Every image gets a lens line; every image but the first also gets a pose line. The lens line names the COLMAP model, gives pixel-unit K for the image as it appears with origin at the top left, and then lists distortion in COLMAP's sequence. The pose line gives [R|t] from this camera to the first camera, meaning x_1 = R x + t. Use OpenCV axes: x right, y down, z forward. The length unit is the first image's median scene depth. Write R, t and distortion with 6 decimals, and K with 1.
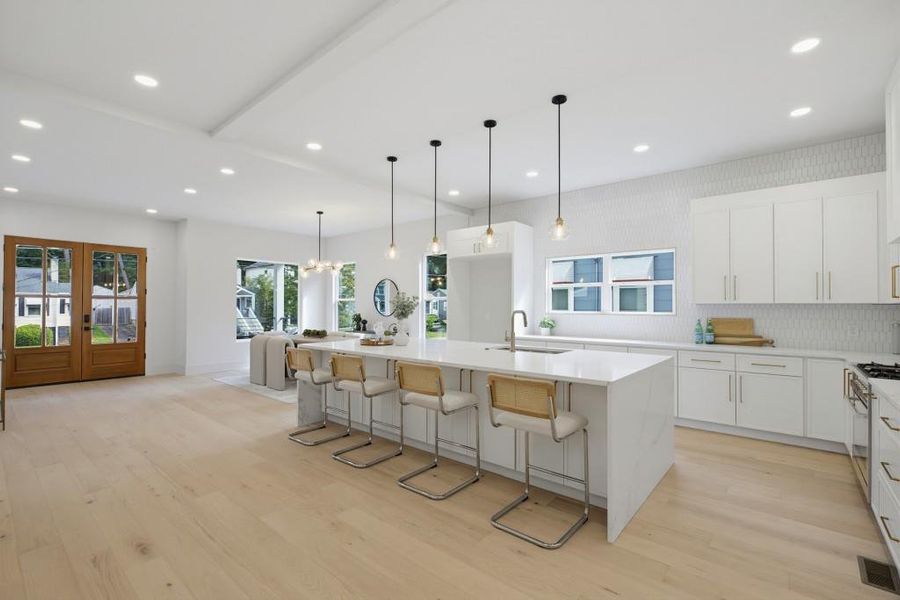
lens RADIAL K [[402.3, 0, 452.5], [0, 402.3, 299.7], [0, 0, 1]] dist [-0.001921, -0.000381]
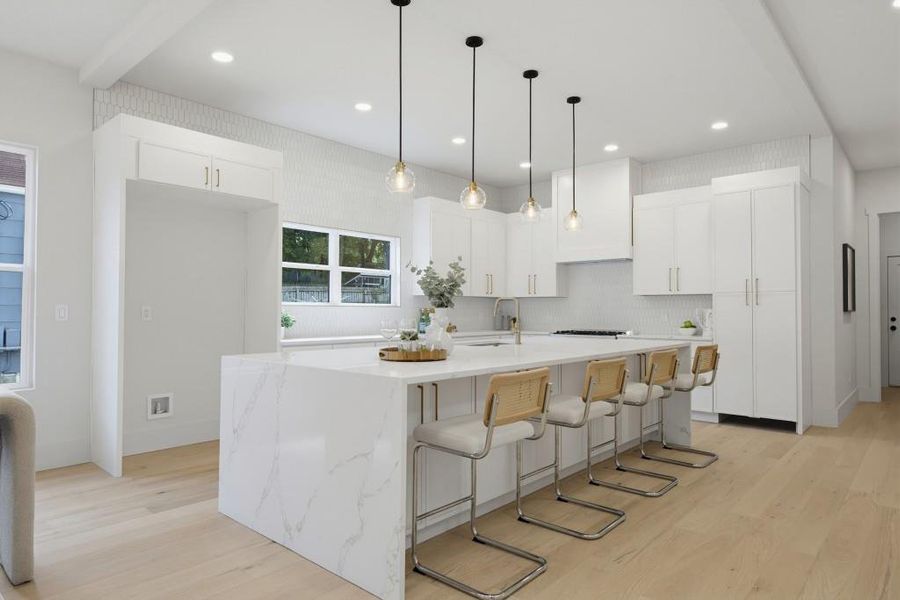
lens RADIAL K [[543.9, 0, 450.0], [0, 543.9, 300.0], [0, 0, 1]] dist [-0.004345, -0.001082]
pose [[0.031544, 0.018932, 0.999323, -0.638321], [-0.019037, 0.999651, -0.018337, 0.036455], [-0.999321, -0.018445, 0.031893, 0.691364]]
